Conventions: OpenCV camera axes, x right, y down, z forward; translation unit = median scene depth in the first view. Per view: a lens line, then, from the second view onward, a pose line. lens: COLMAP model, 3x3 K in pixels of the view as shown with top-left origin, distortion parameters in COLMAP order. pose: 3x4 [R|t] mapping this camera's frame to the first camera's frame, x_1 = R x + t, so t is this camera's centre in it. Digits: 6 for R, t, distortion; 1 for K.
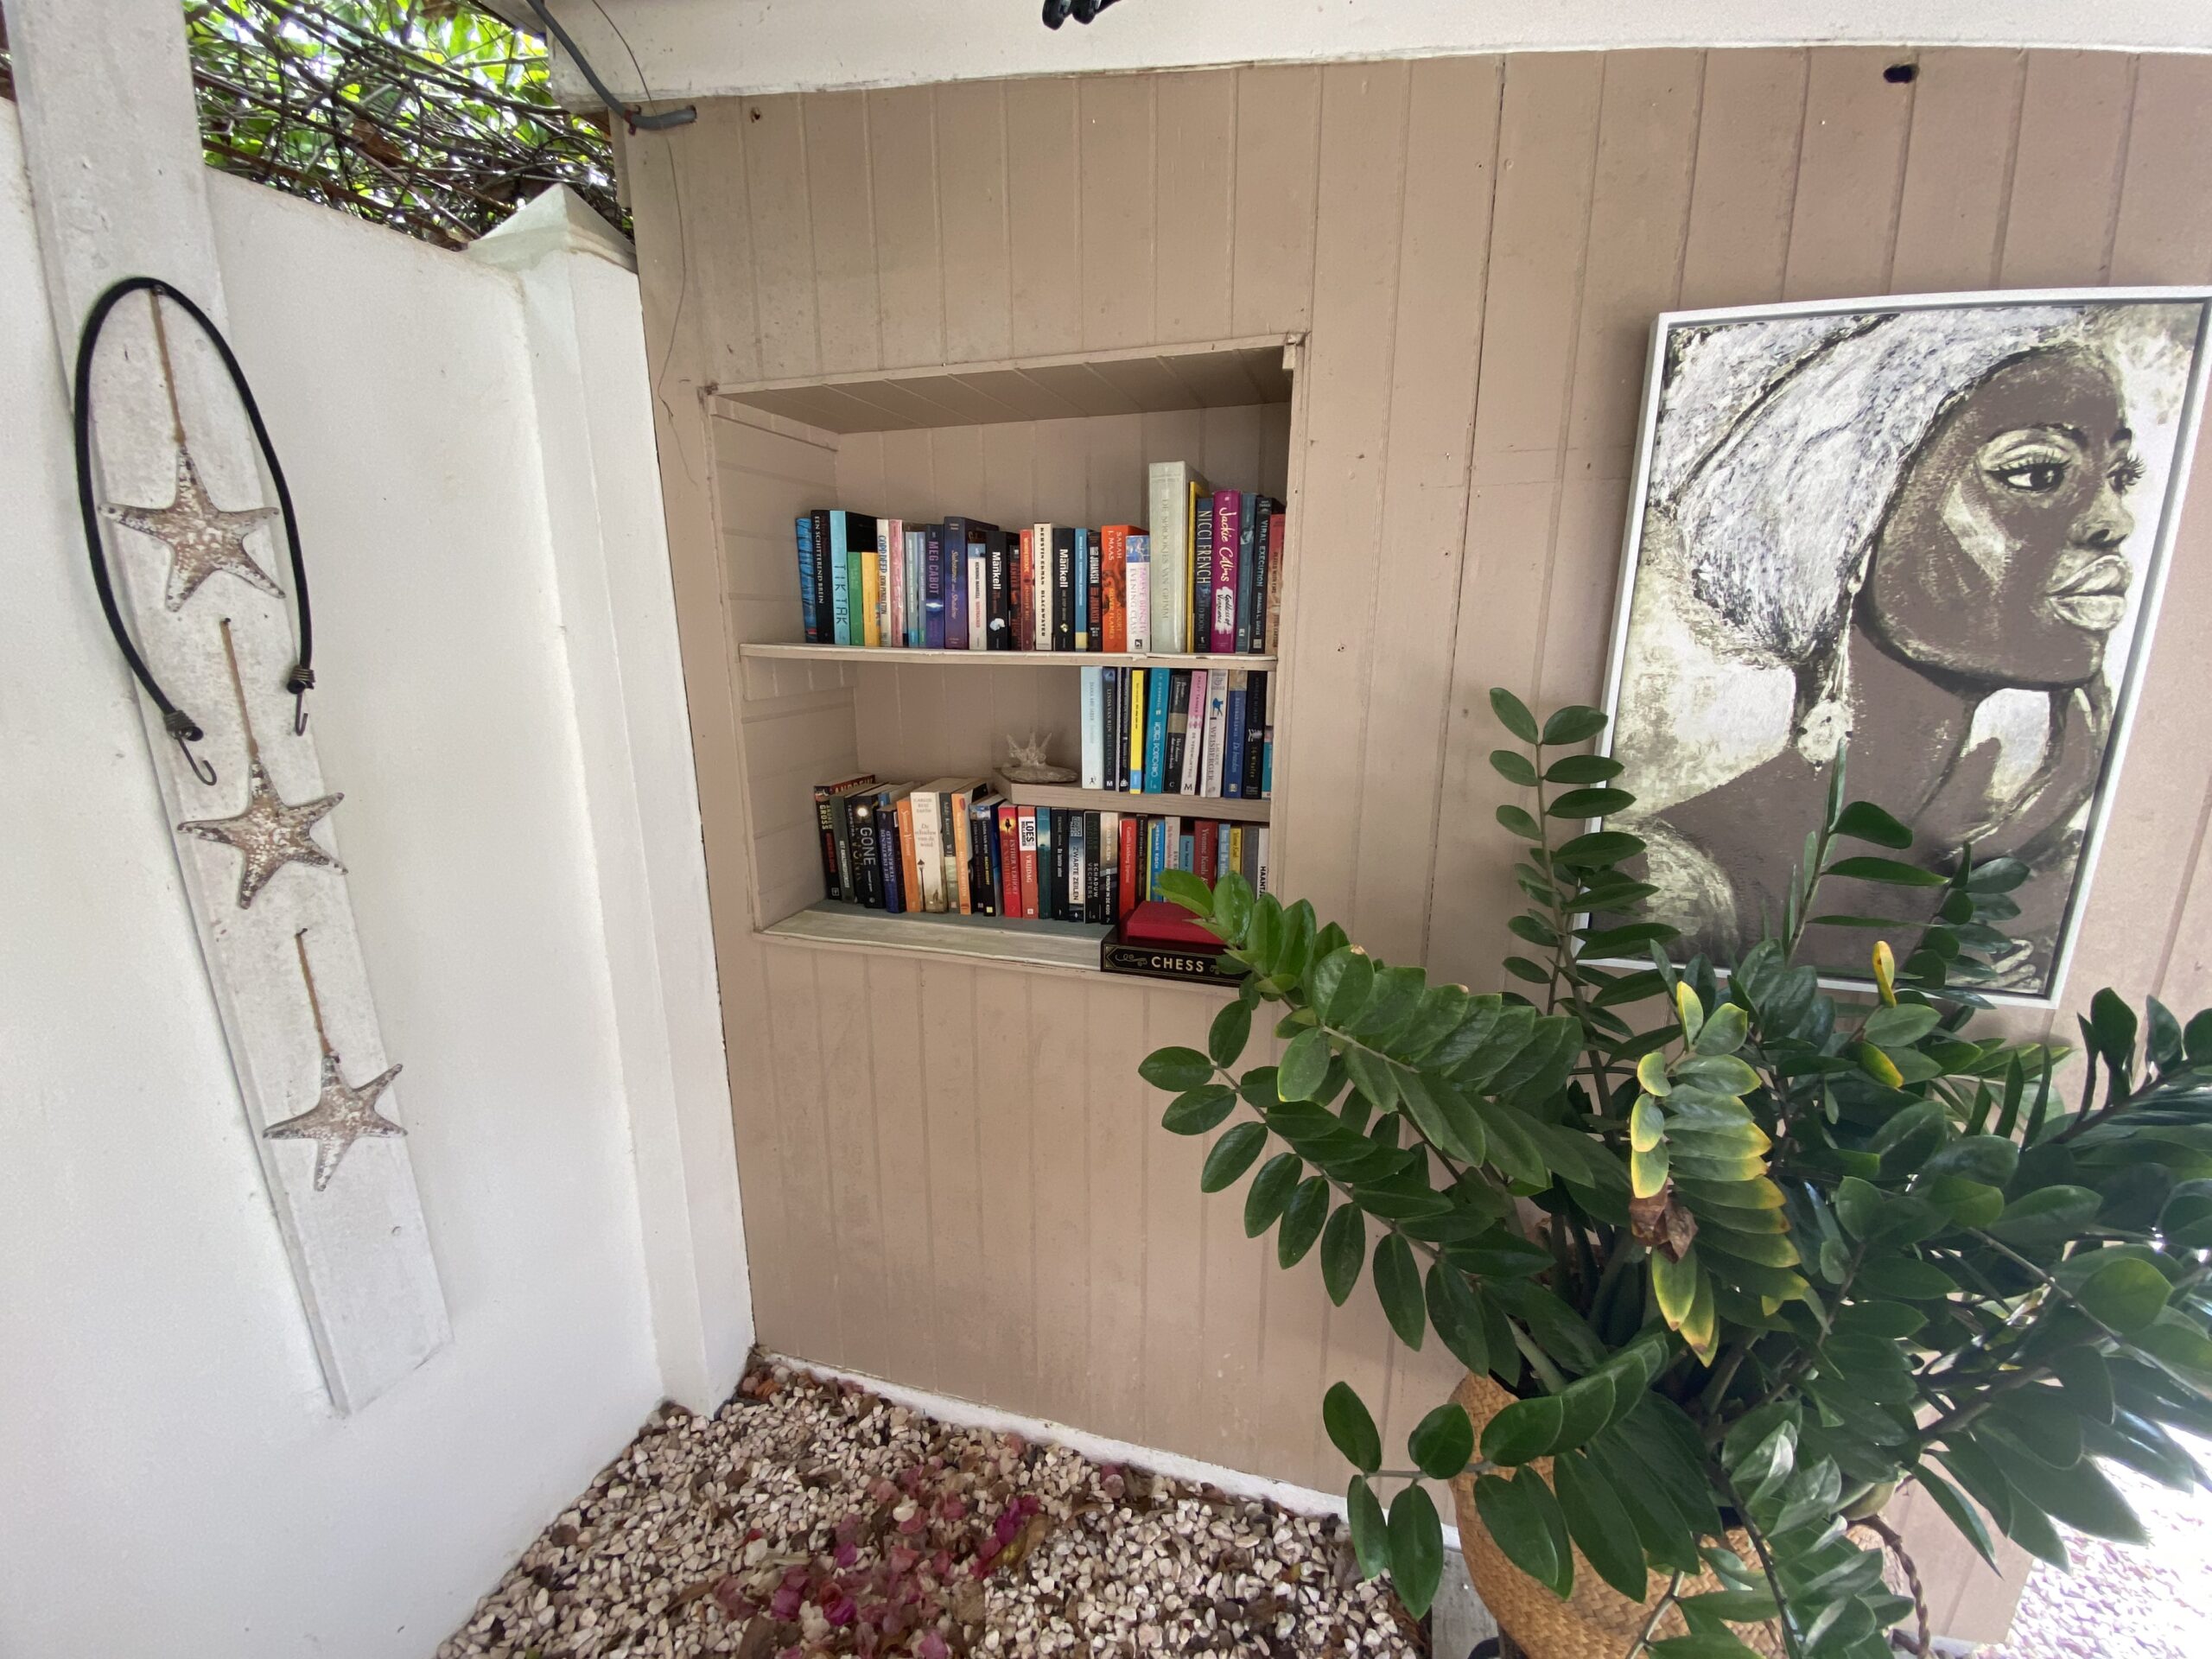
lens RADIAL K [[882.4, 0, 1105.5], [0, 882.4, 851.4], [0, 0, 1]] dist [0.004464, -0.000116]
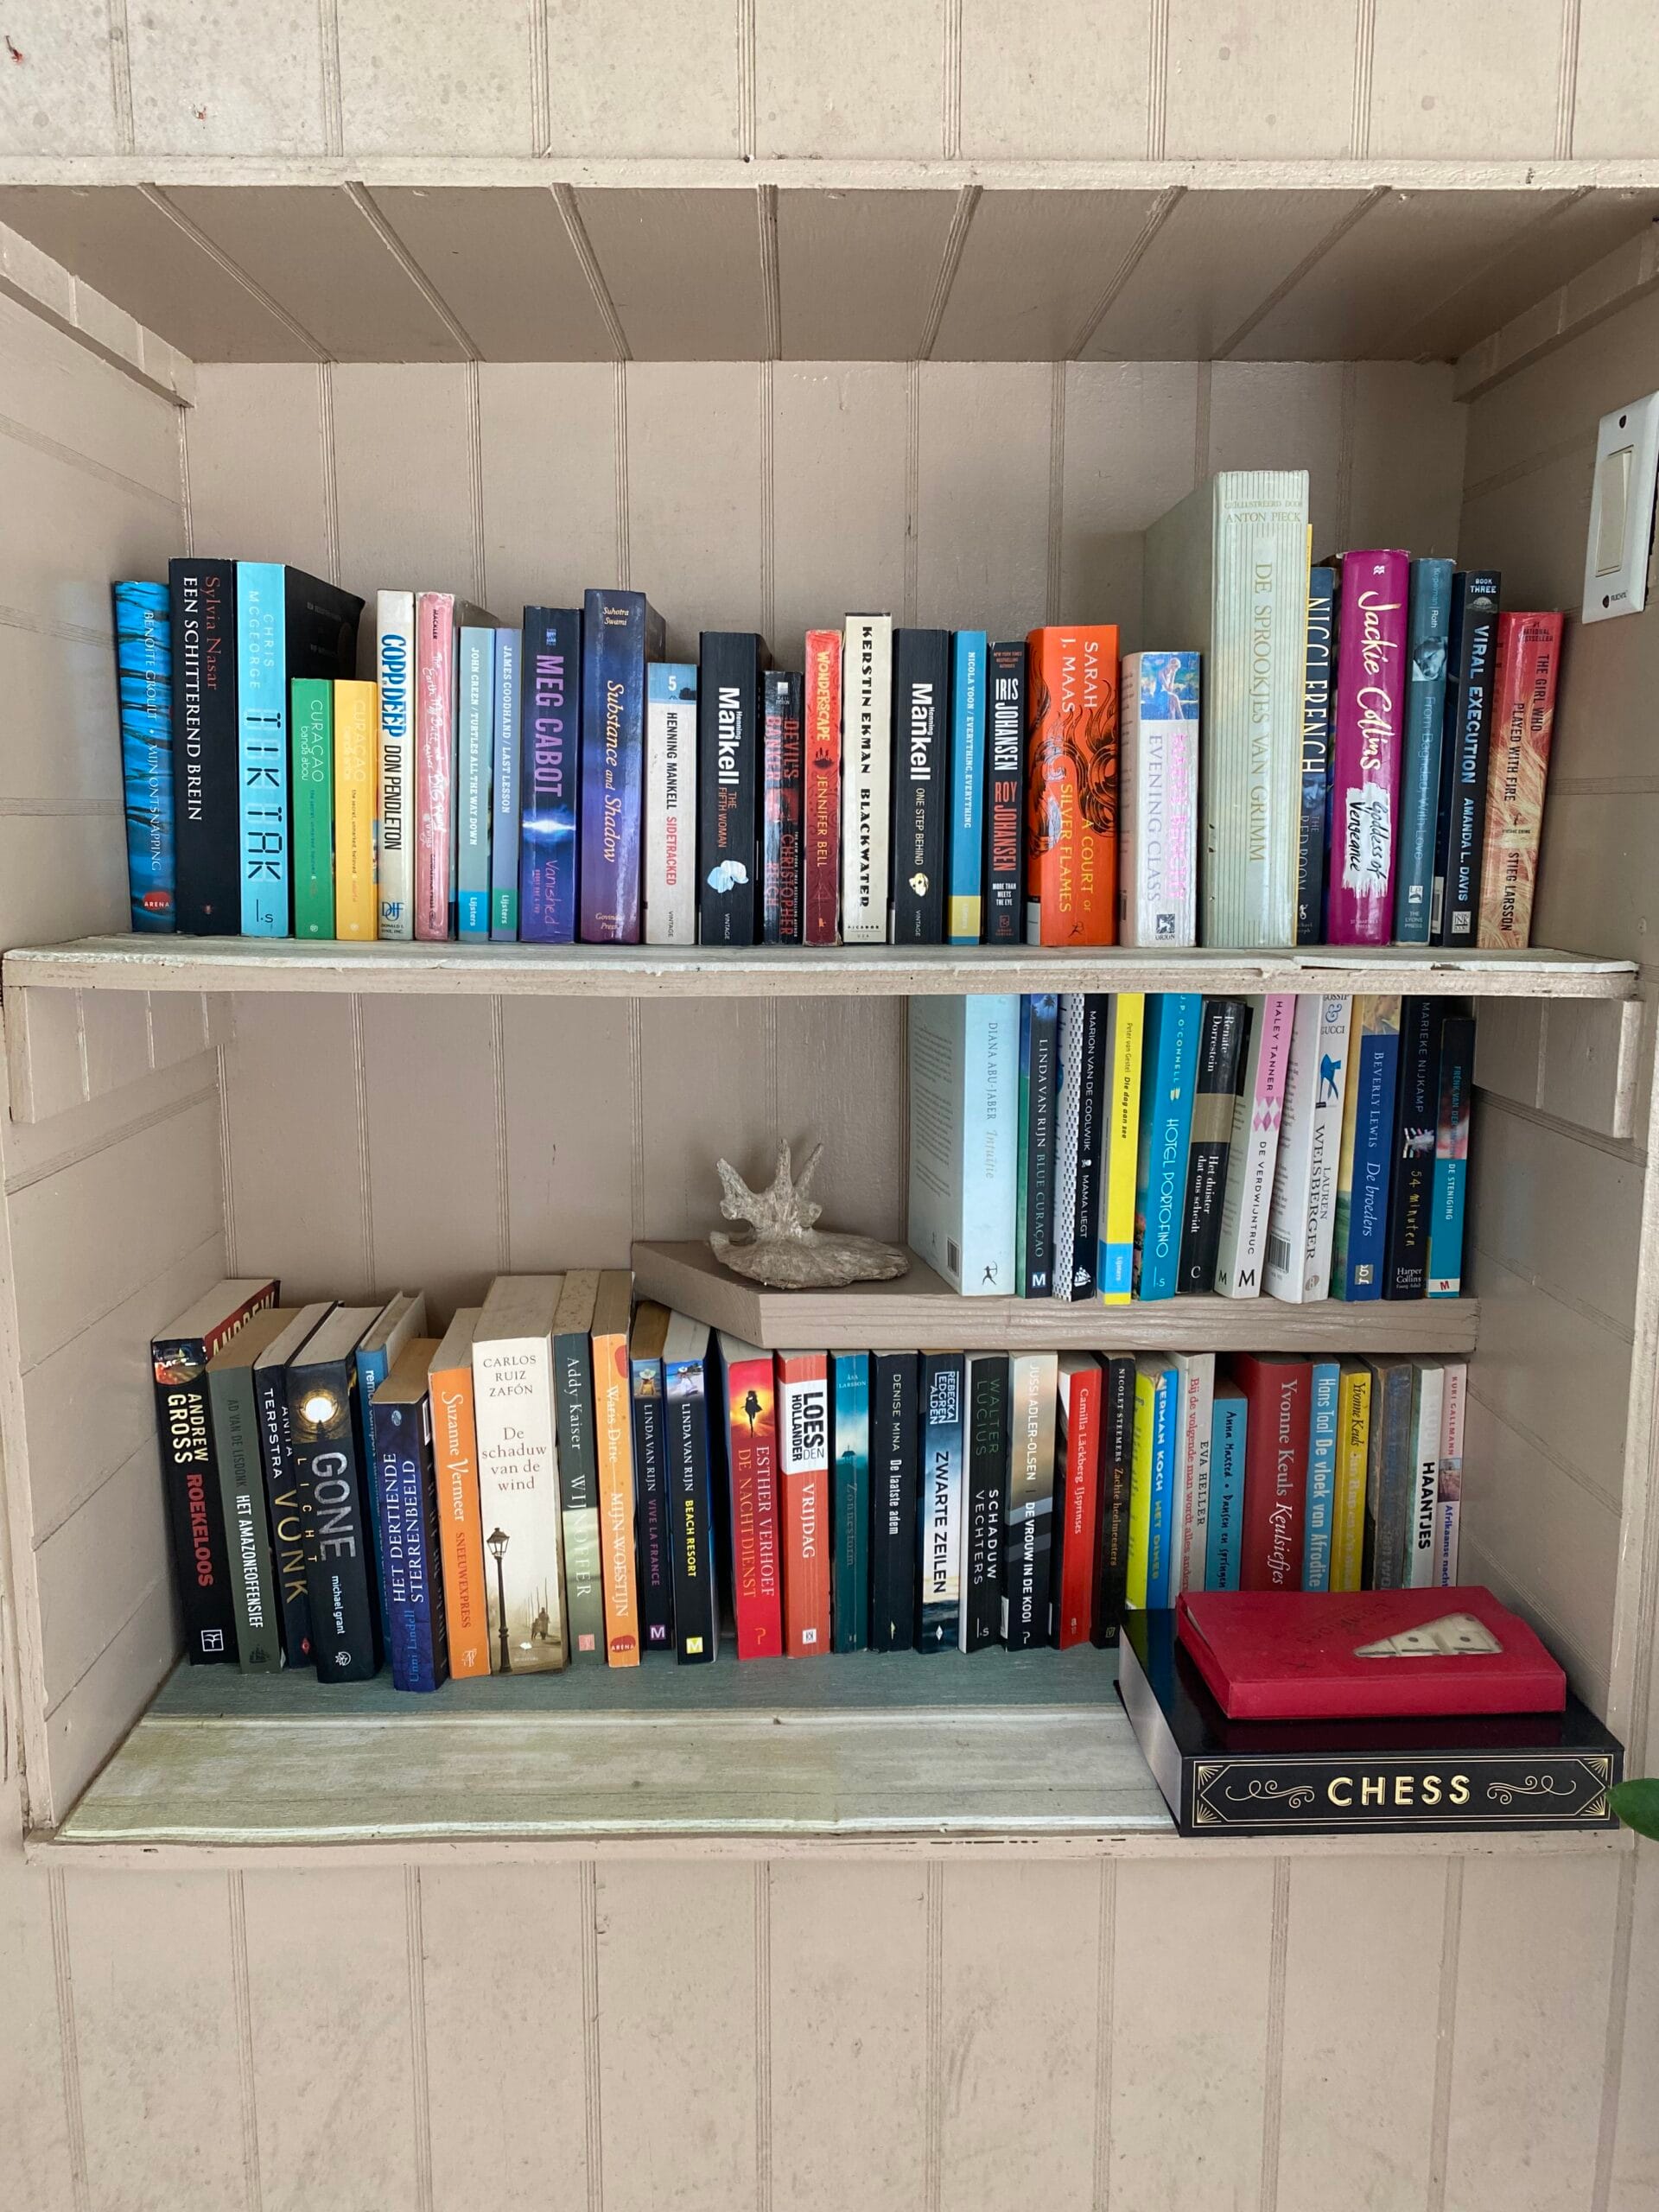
lens RADIAL K [[1694.9, 0, 832.3], [0, 1694.9, 1085.9], [0, 0, 1]] dist [0.013607, -0.010798]
pose [[0.955443, -0.047893, 0.291265, -0.289761], [0.077316, 0.992904, -0.090357, -0.101303], [-0.284871, 0.108850, 0.952366, 0.315775]]
